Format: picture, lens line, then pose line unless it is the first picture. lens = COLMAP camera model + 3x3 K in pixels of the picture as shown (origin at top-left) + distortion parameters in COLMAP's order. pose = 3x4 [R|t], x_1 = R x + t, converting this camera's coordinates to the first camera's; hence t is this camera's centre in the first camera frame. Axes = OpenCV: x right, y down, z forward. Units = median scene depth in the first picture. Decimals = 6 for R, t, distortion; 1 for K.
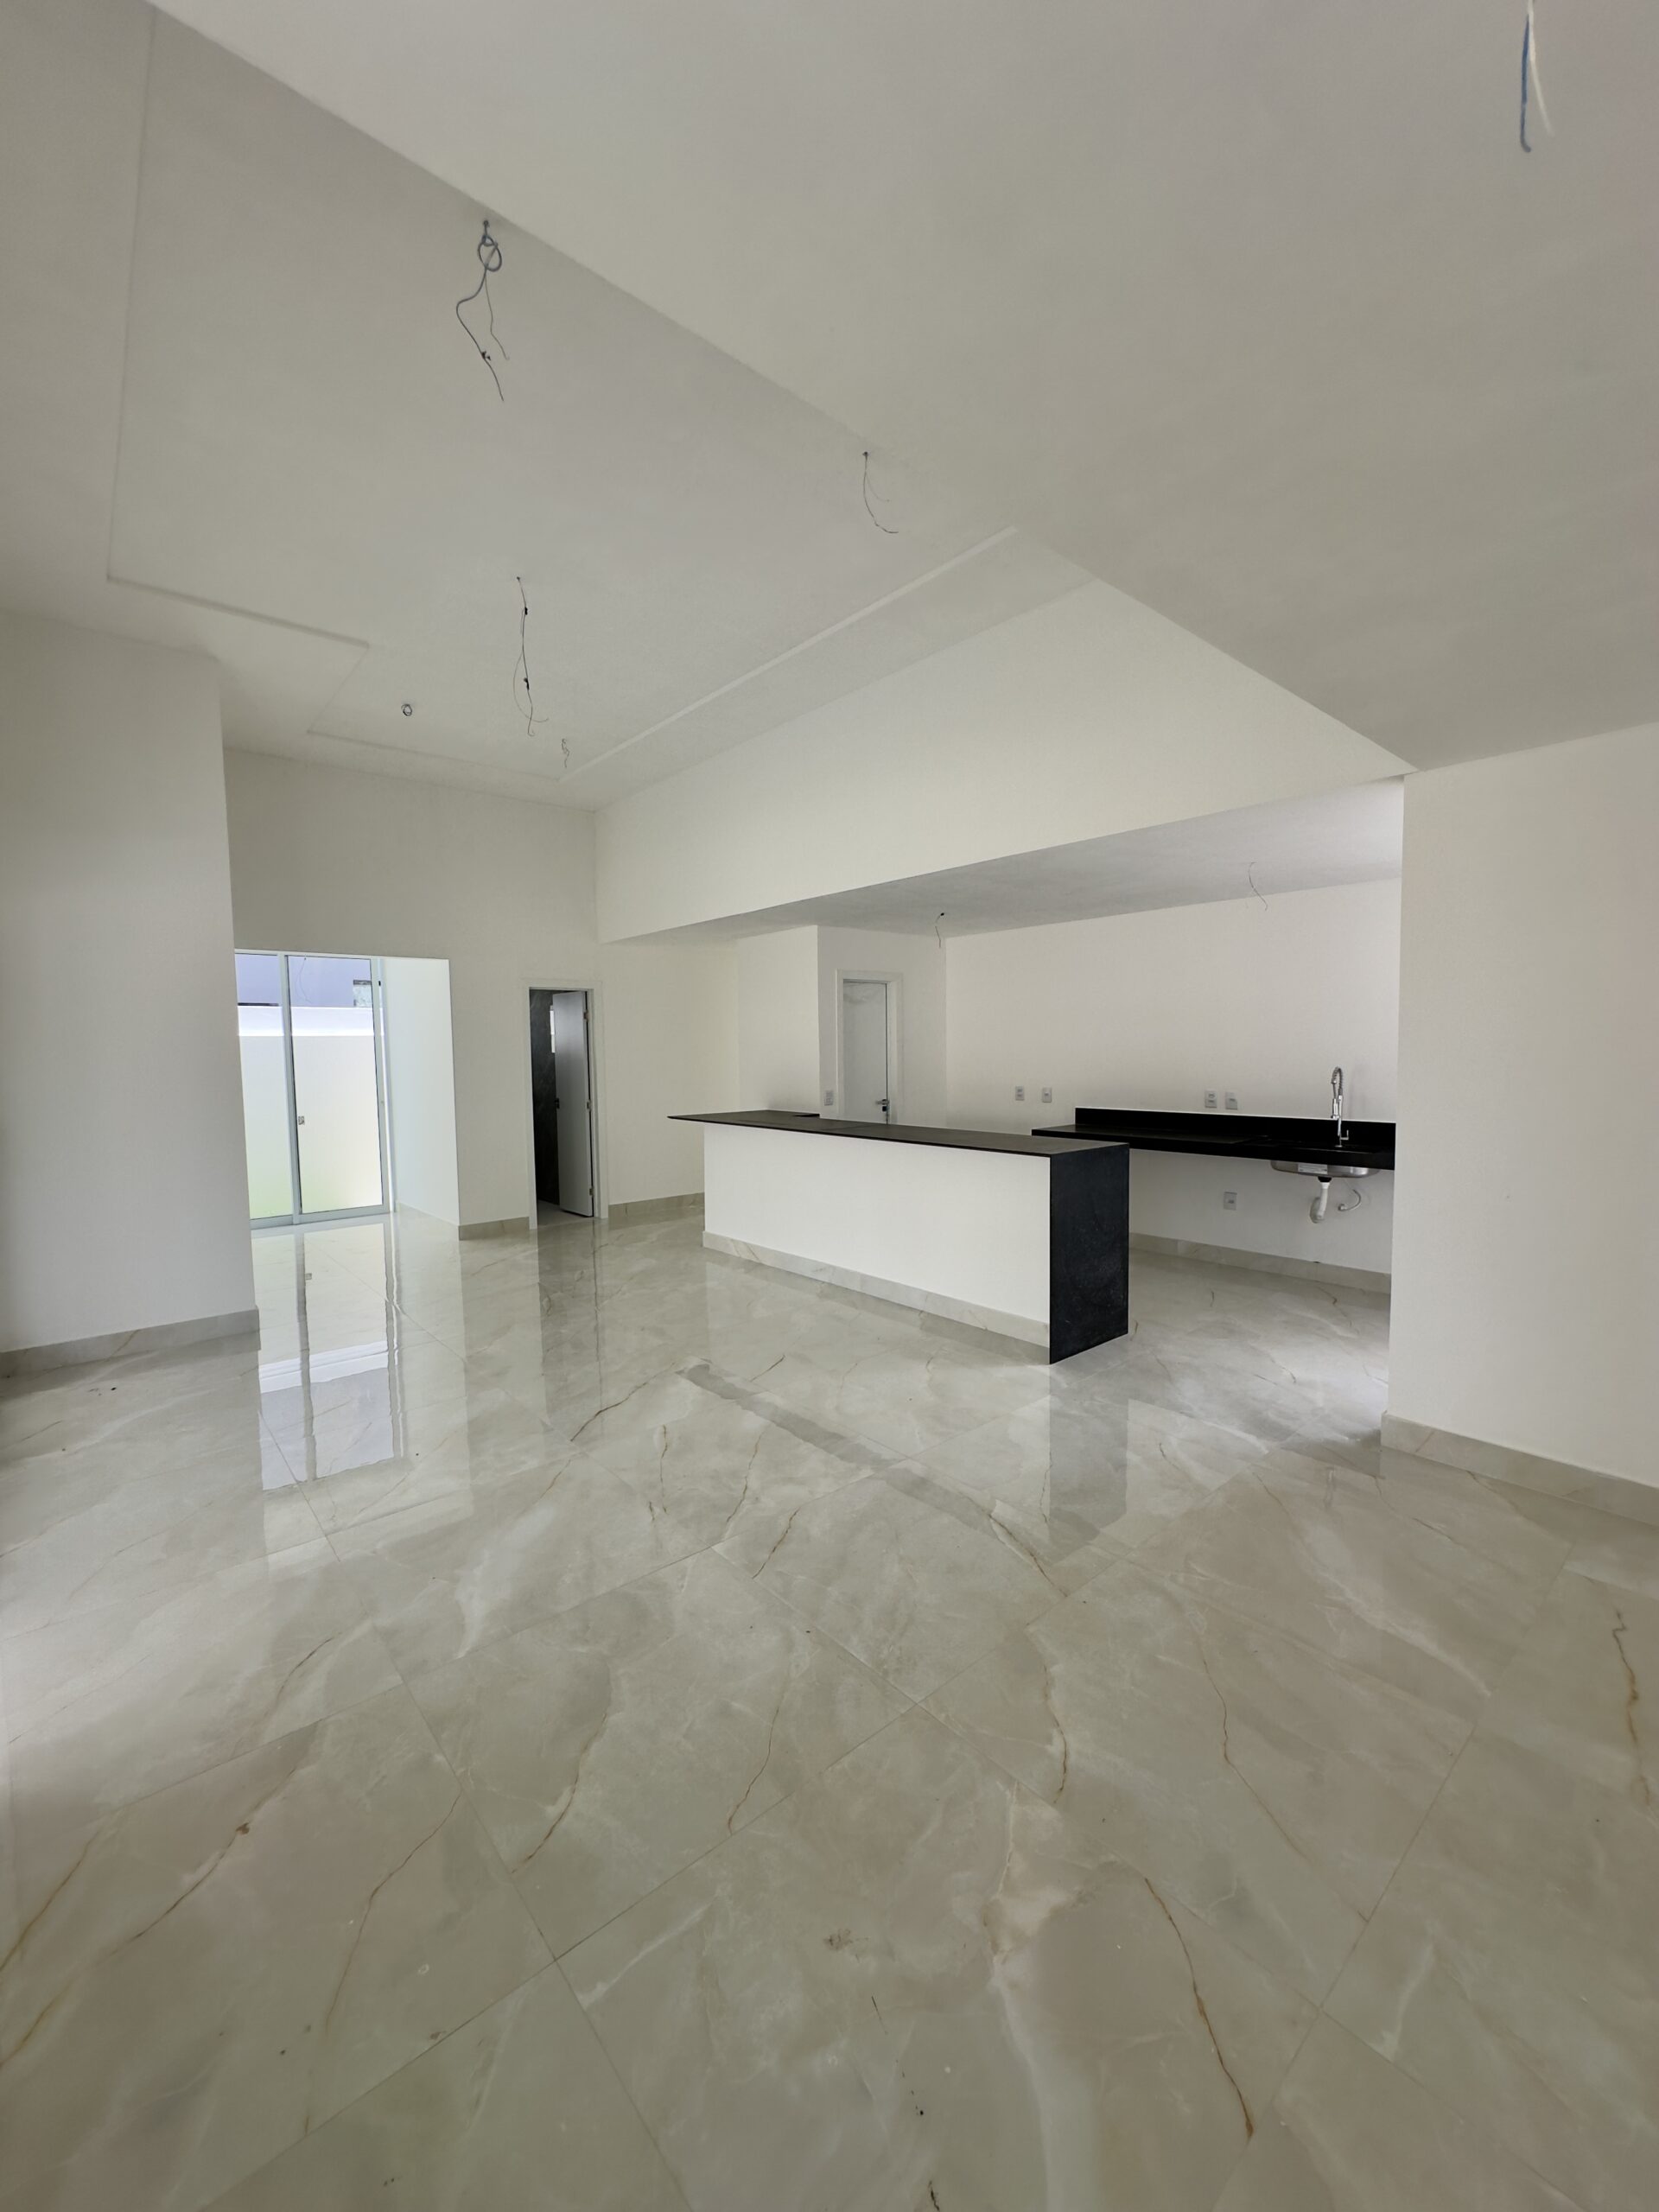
lens RADIAL K [[889.2, 0, 829.5], [0, 889.2, 1106.0], [0, 0, 1]] dist [0.001219, 0.000458]
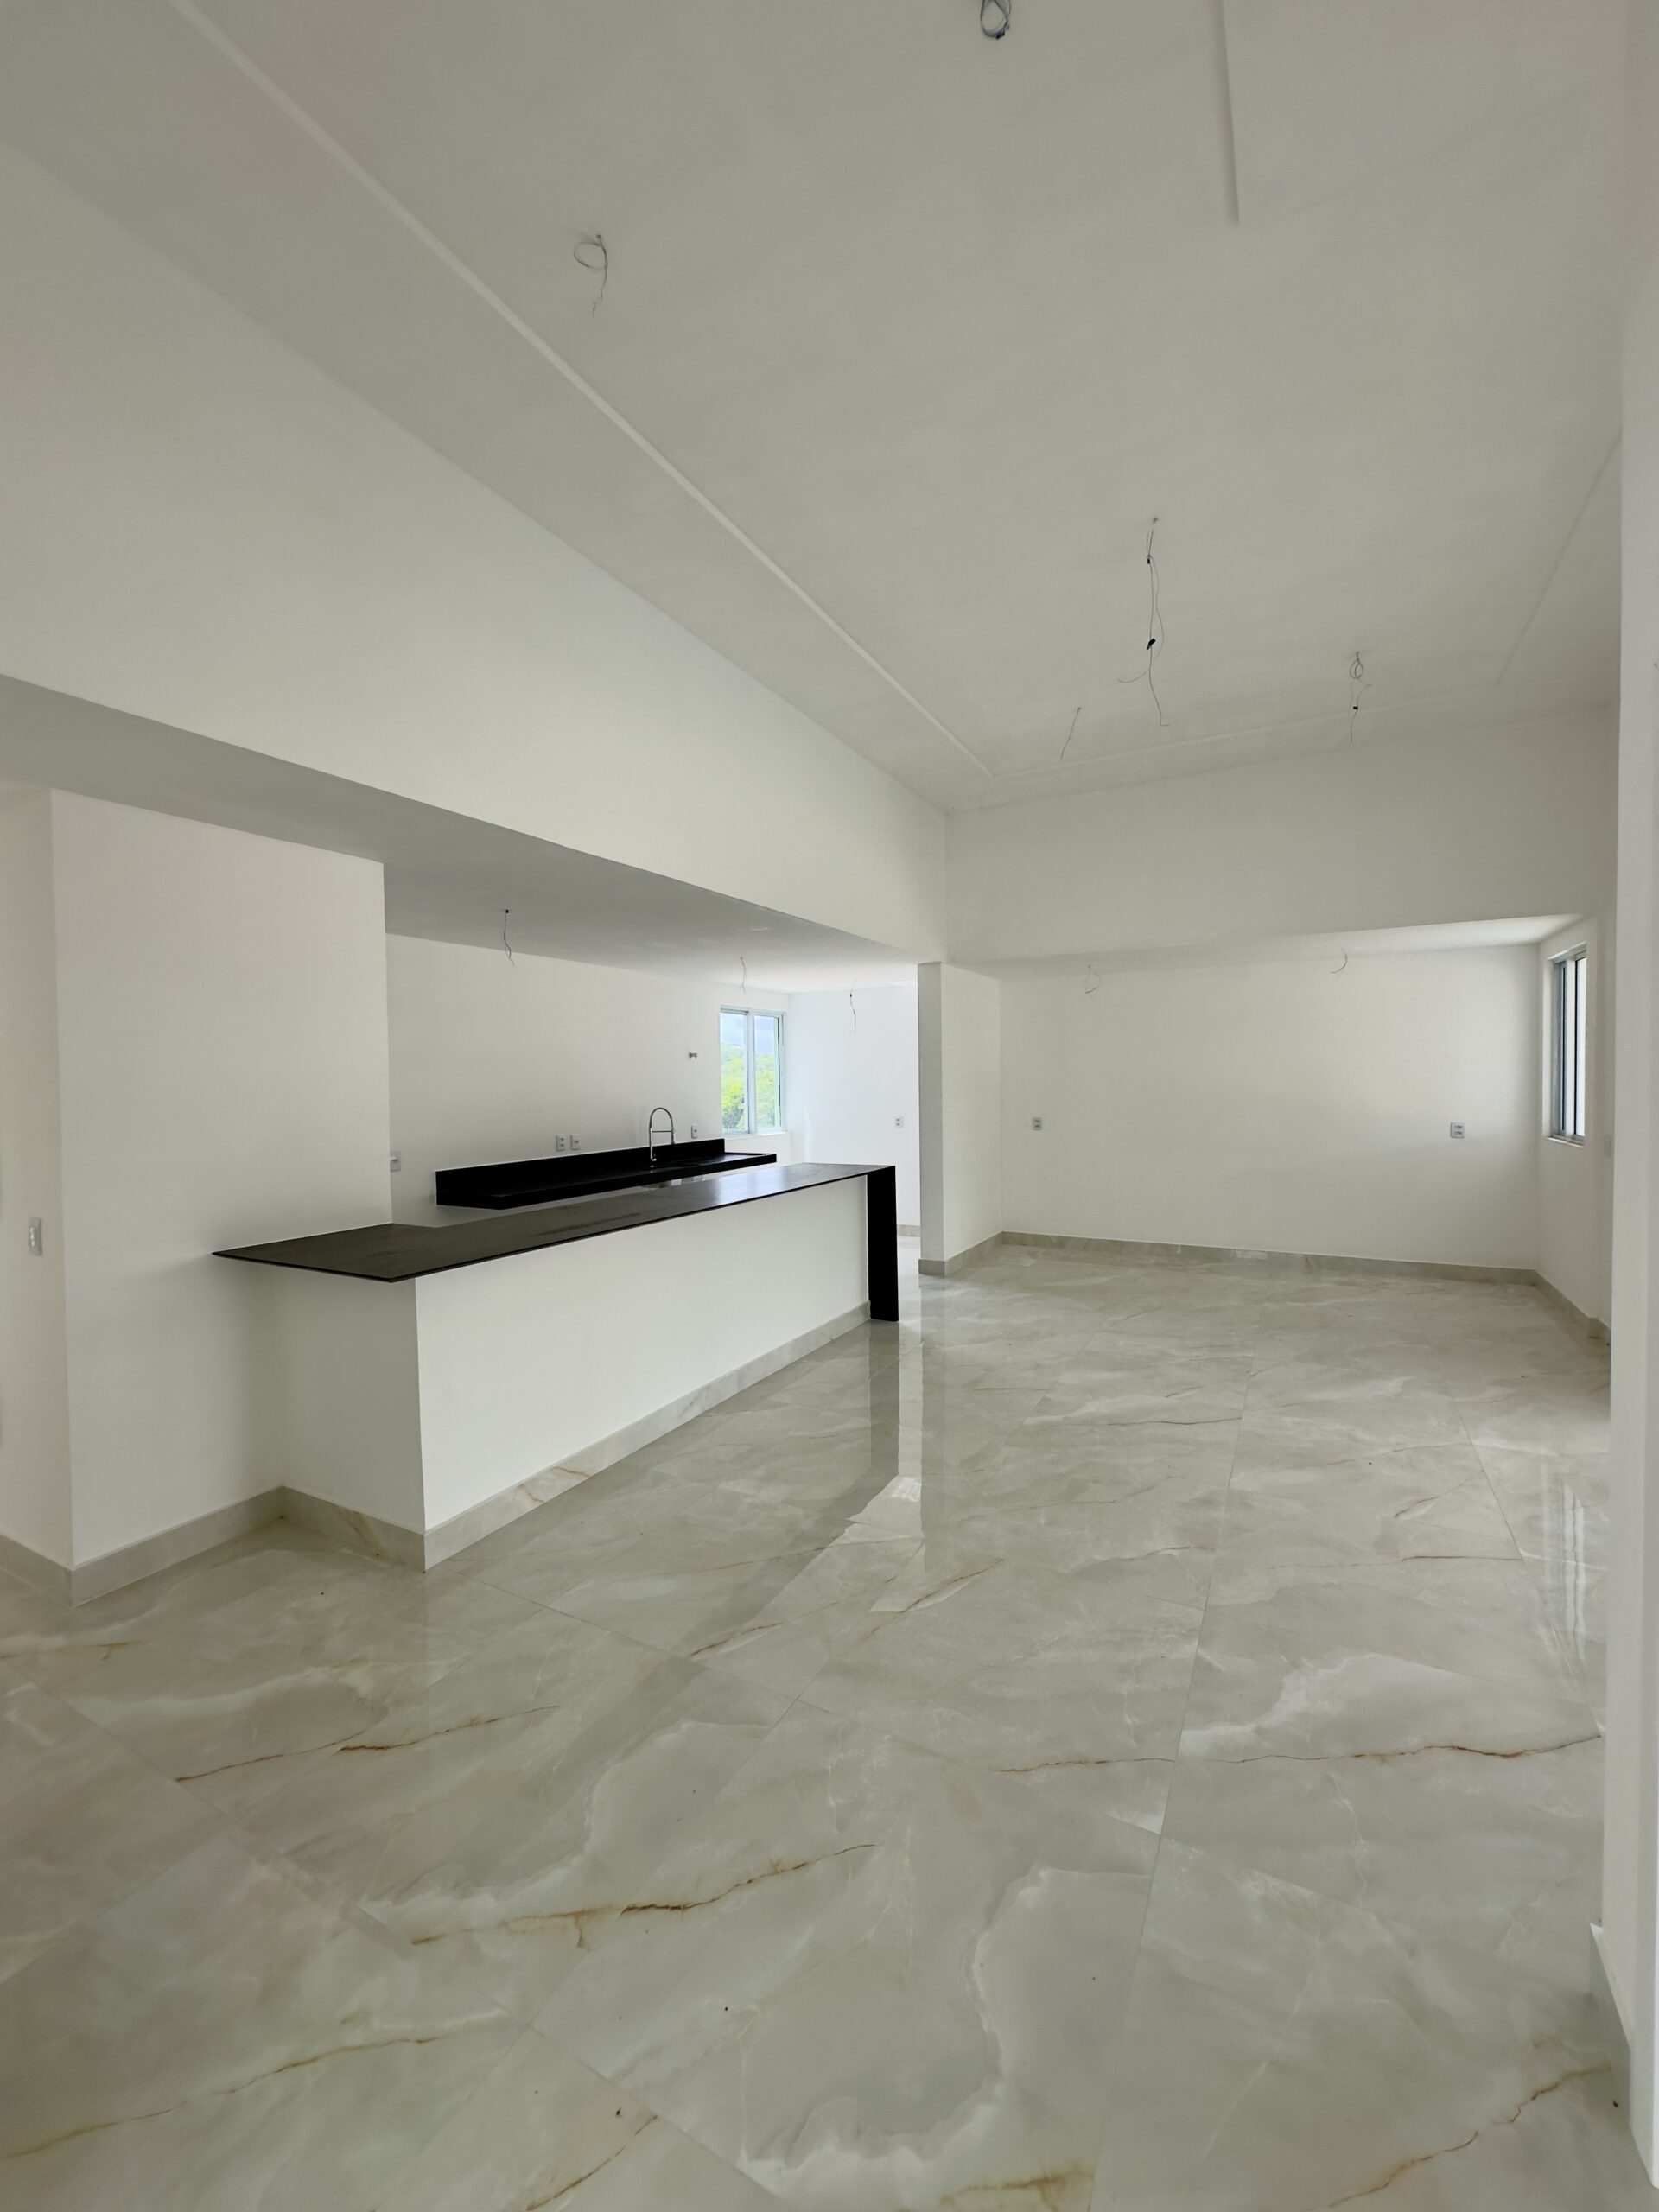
lens RADIAL K [[884.5, 0, 833.4], [0, 884.5, 1103.9], [0, 0, 1]] dist [-0.005234, -0.000073]
pose [[-0.358818, -0.006799, 0.933383, -1.006144], [0.081925, 0.995885, 0.038748, -0.102102], [-0.929805, 0.090371, -0.356784, 1.605444]]
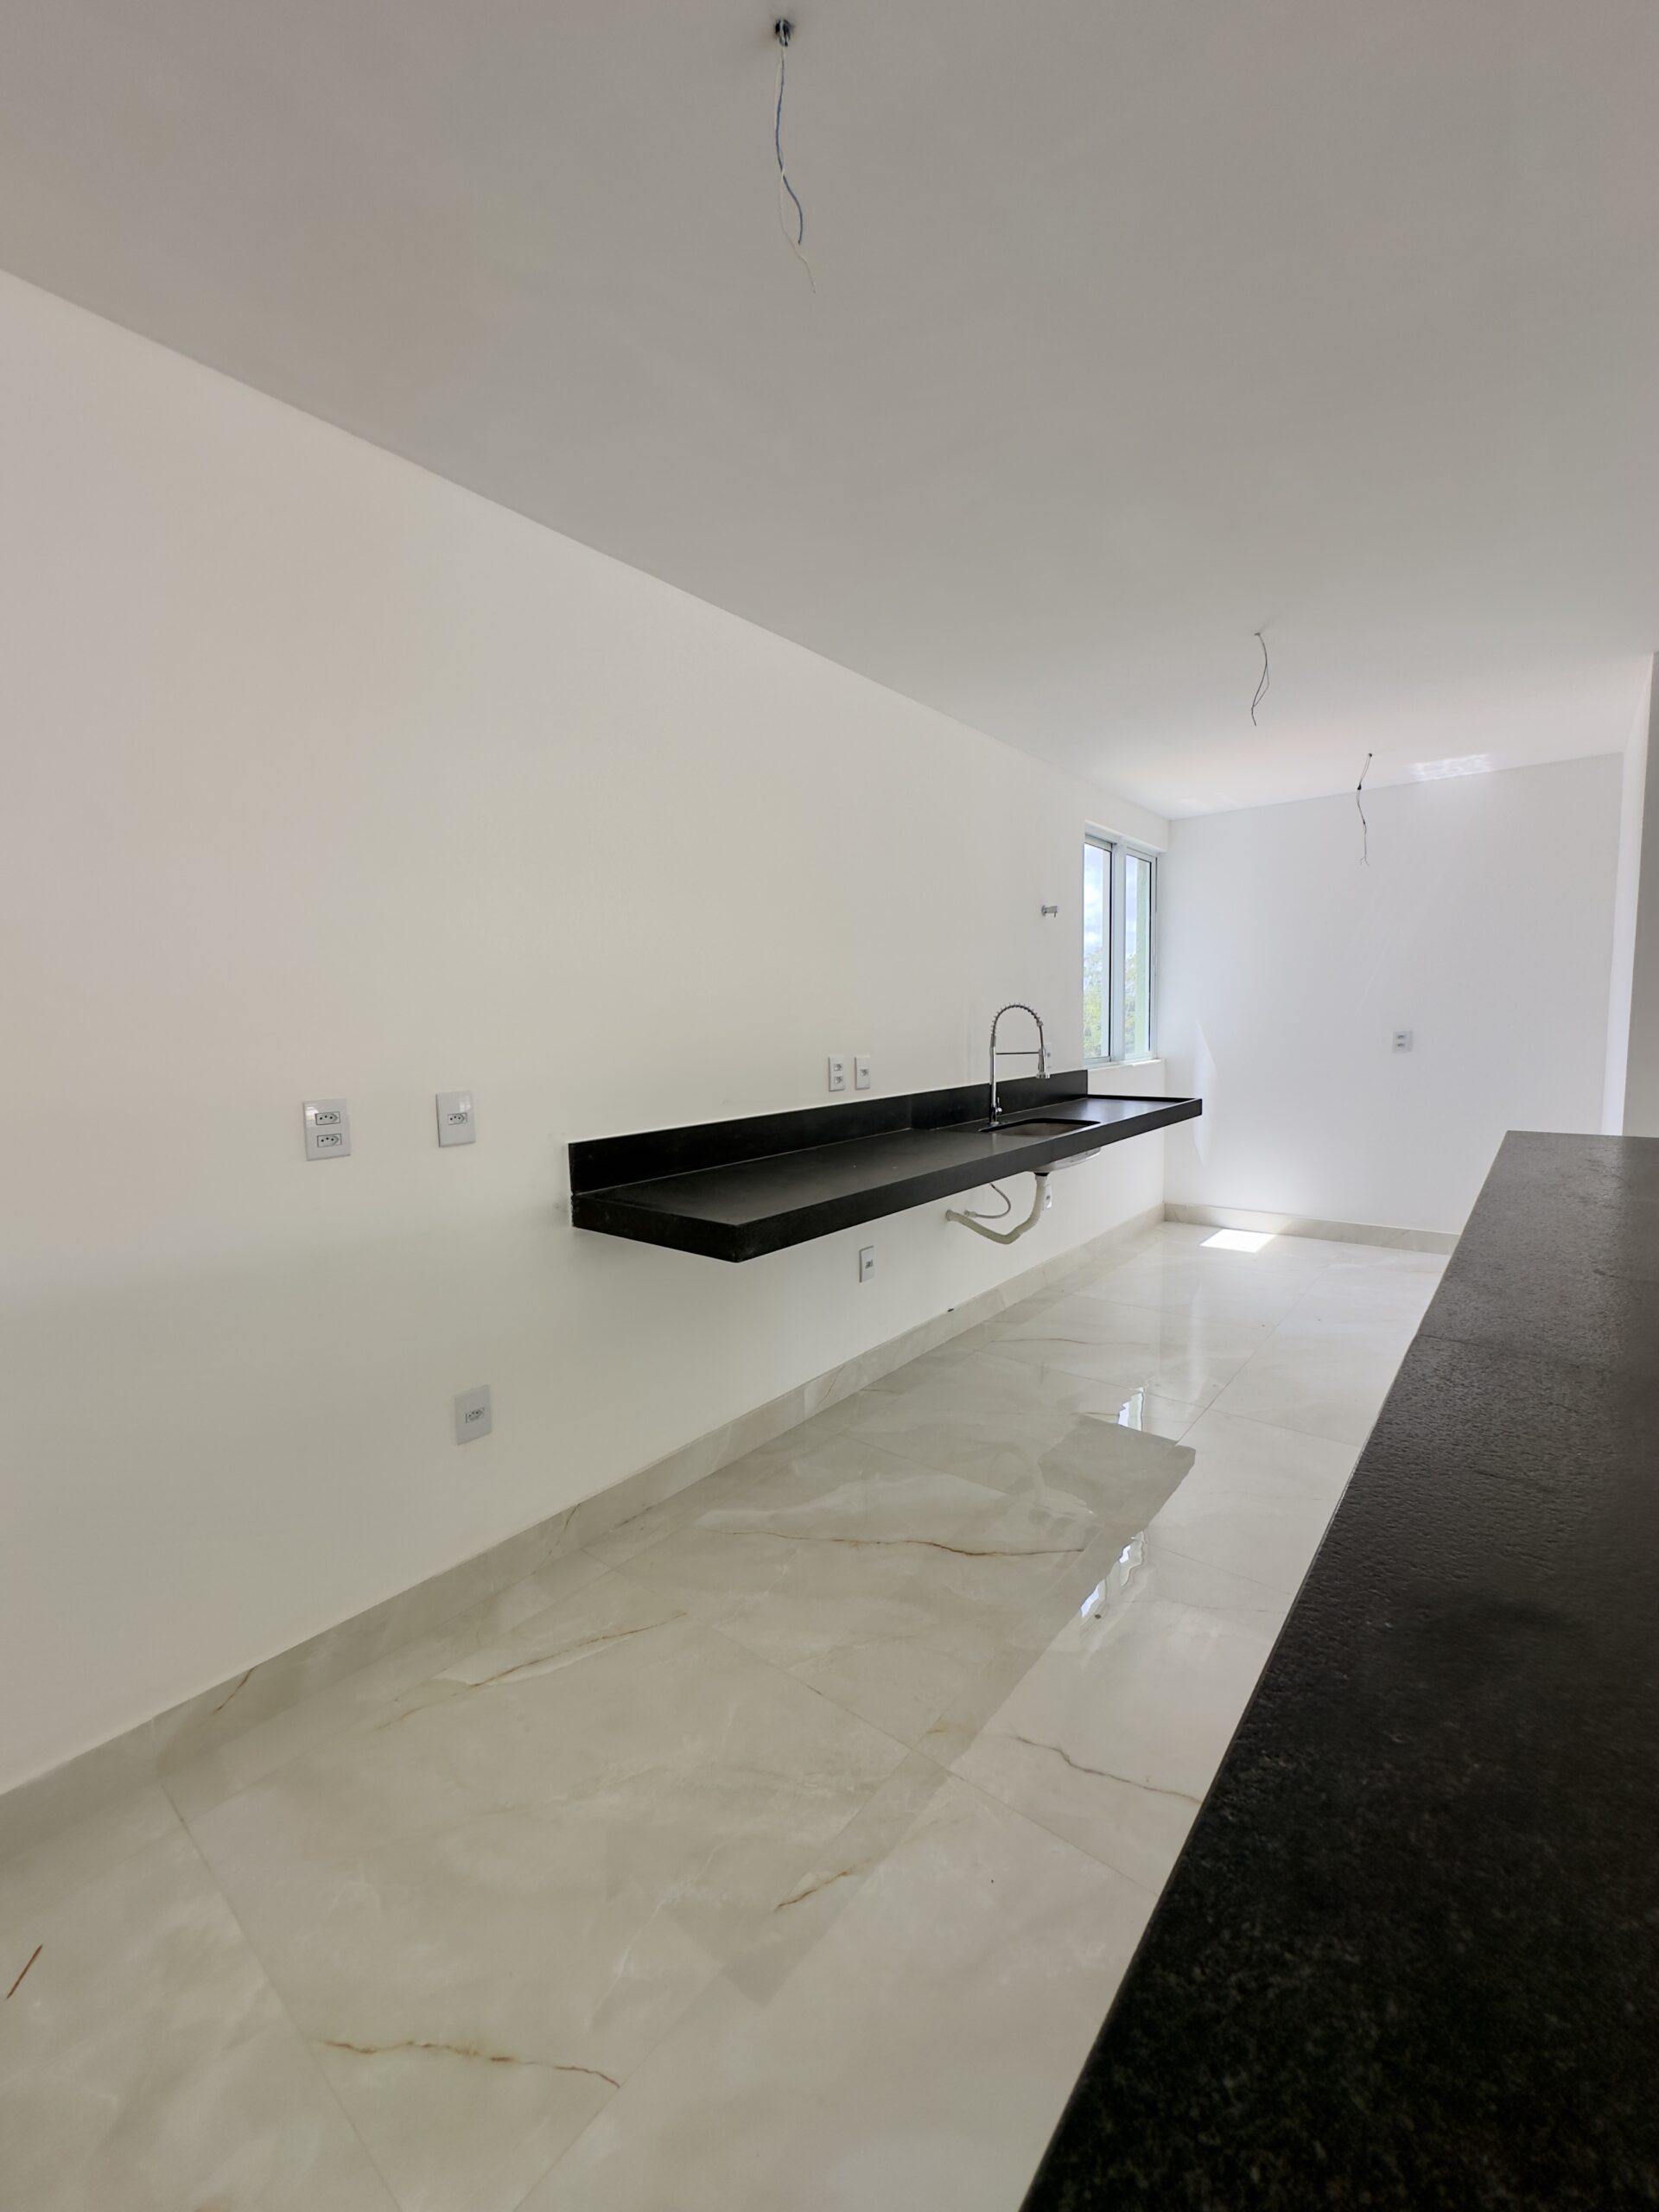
lens RADIAL K [[889.2, 0, 829.5], [0, 889.2, 1106.0], [0, 0, 1]] dist [0.001219, 0.000458]
pose [[-0.167186, -0.080732, 0.982614, -0.083519], [0.088140, 0.991427, 0.096453, -0.056586], [-0.981978, 0.102733, -0.158637, 1.626850]]
